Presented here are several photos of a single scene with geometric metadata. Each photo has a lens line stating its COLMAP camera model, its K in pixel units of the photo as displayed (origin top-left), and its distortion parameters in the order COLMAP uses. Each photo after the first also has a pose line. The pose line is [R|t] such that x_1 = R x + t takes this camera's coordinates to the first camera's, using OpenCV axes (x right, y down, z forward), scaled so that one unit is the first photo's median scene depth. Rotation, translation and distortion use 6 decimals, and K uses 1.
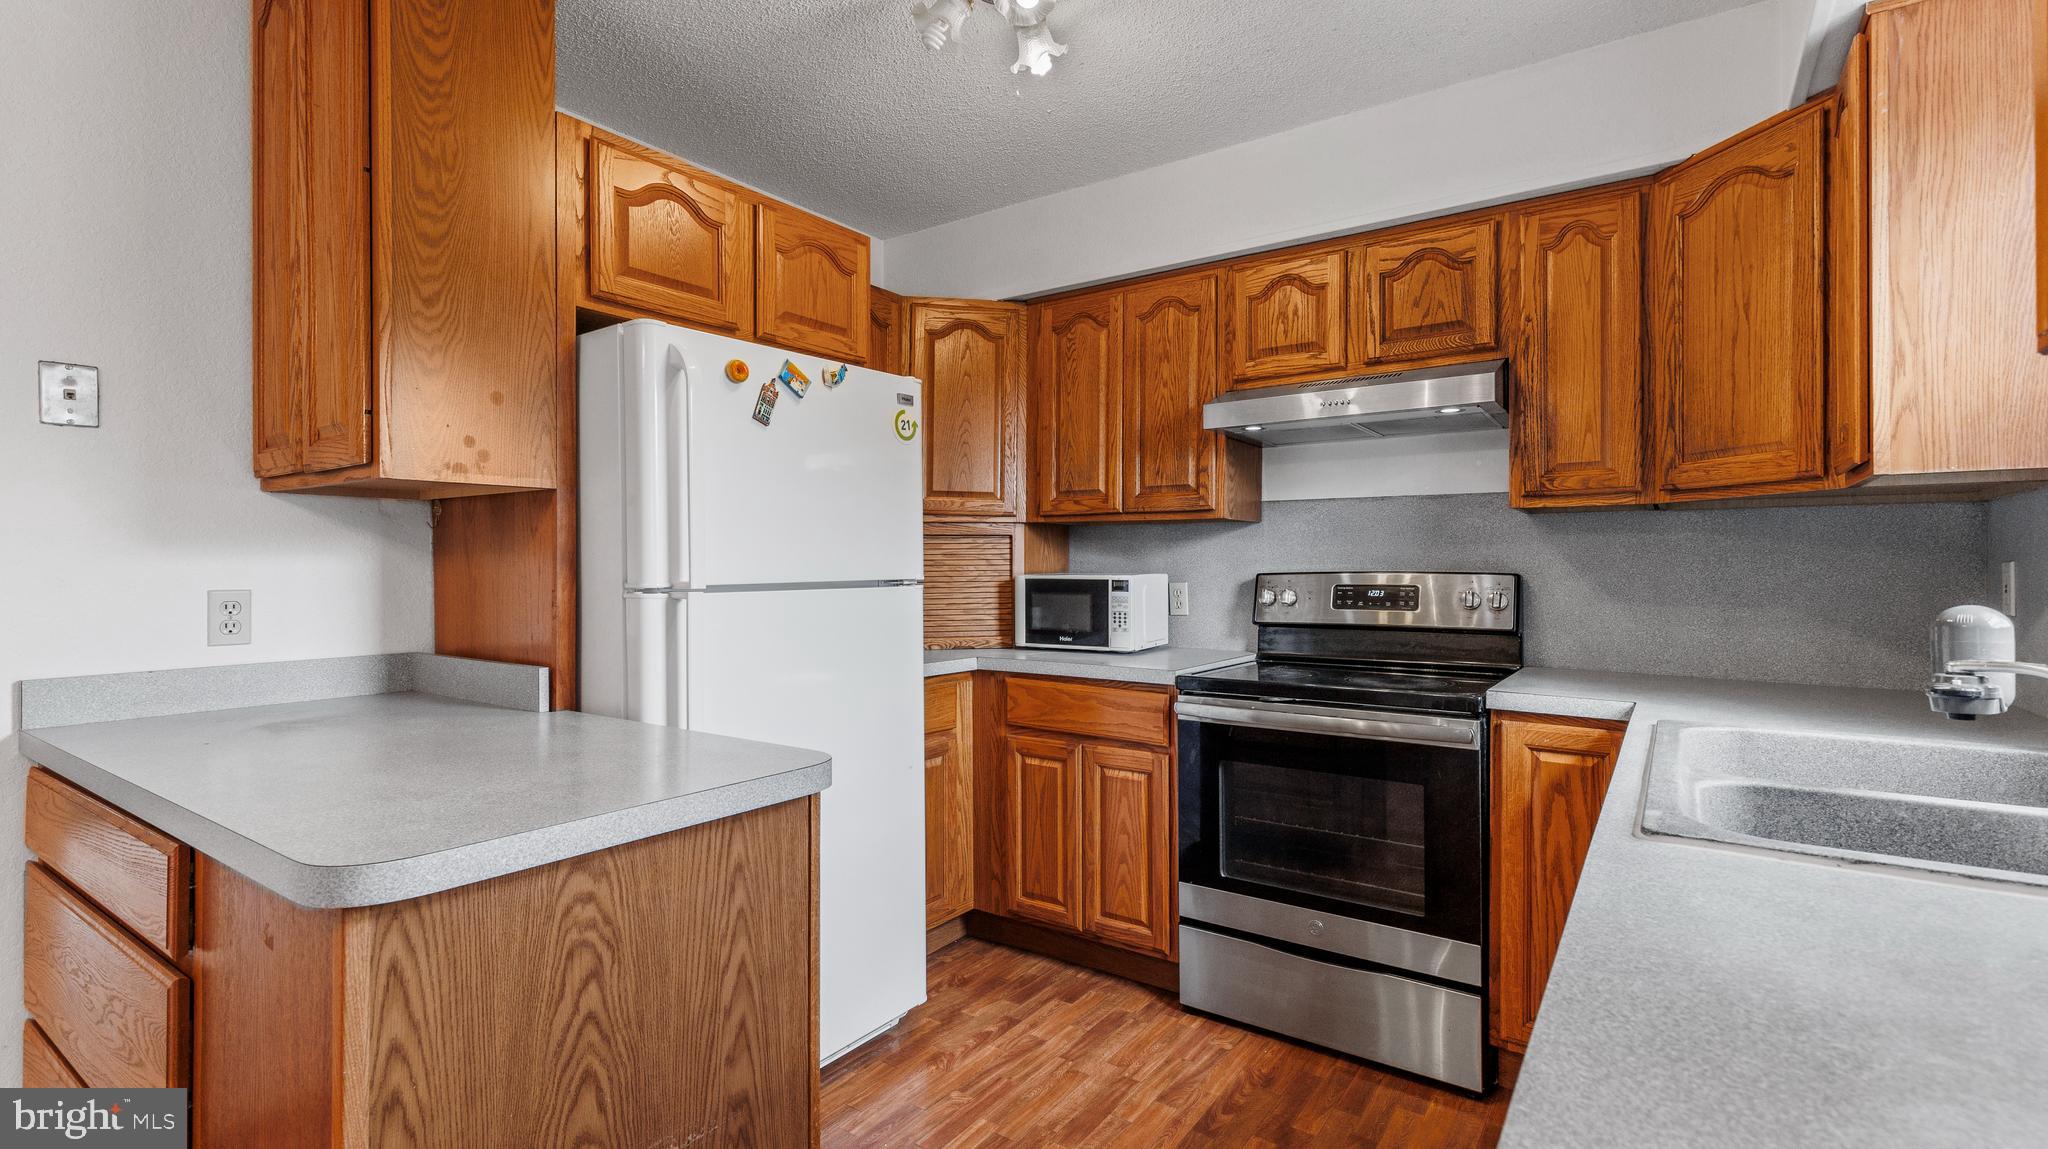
lens RADIAL K [[937.0, 0, 1018.8], [0, 937.0, 564.9], [0, 0, 1]] dist [0.012337, -0.001538]
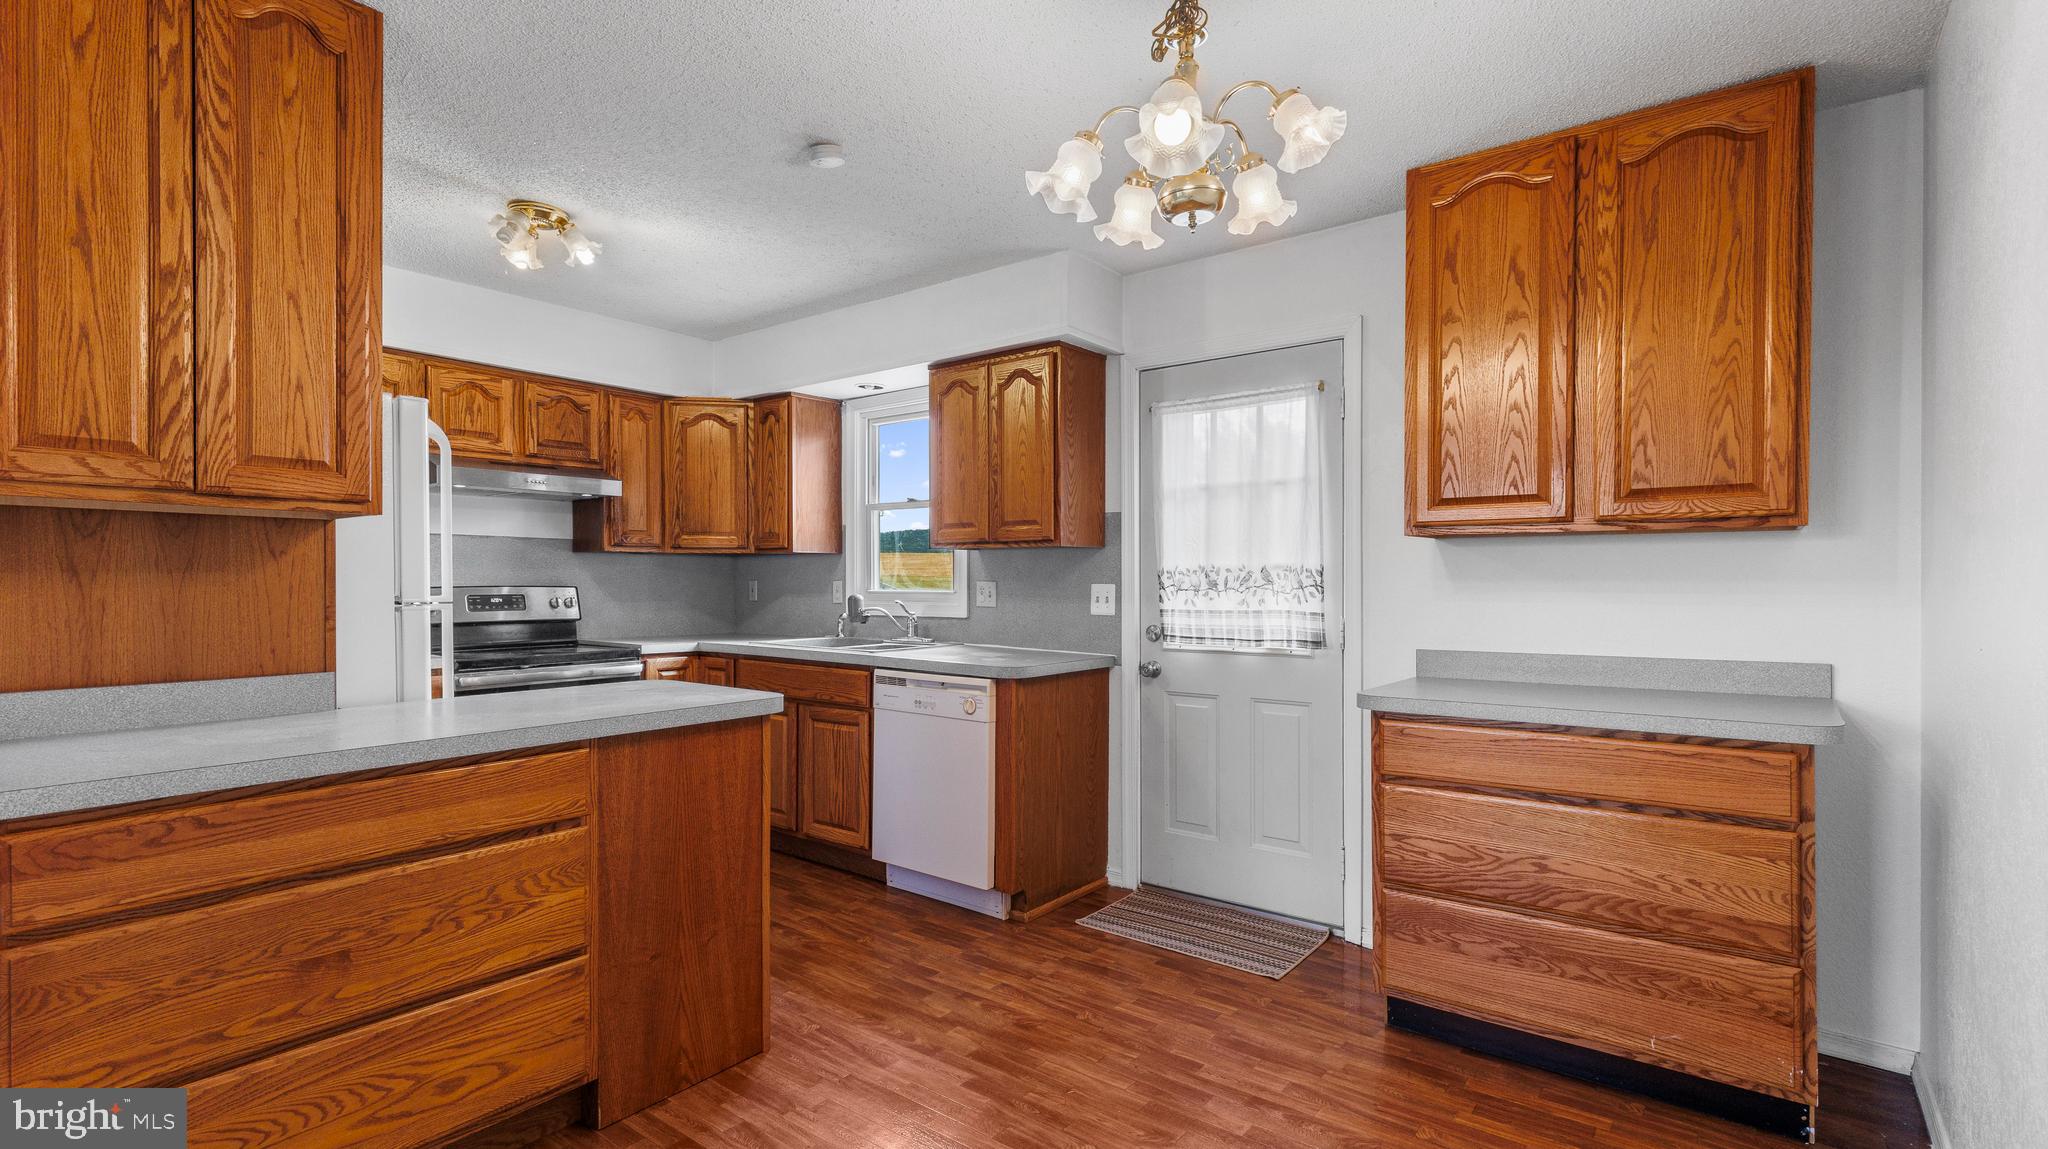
lens RADIAL K [[937.0, 0, 1025.8], [0, 937.0, 585.3], [0, 0, 1]] dist [0.012337, -0.001538]
pose [[0.047396, -0.008624, 0.998839, -1.251166], [-0.005277, 0.999947, 0.008884, -0.013498], [-0.998862, -0.005692, 0.047348, 0.083764]]
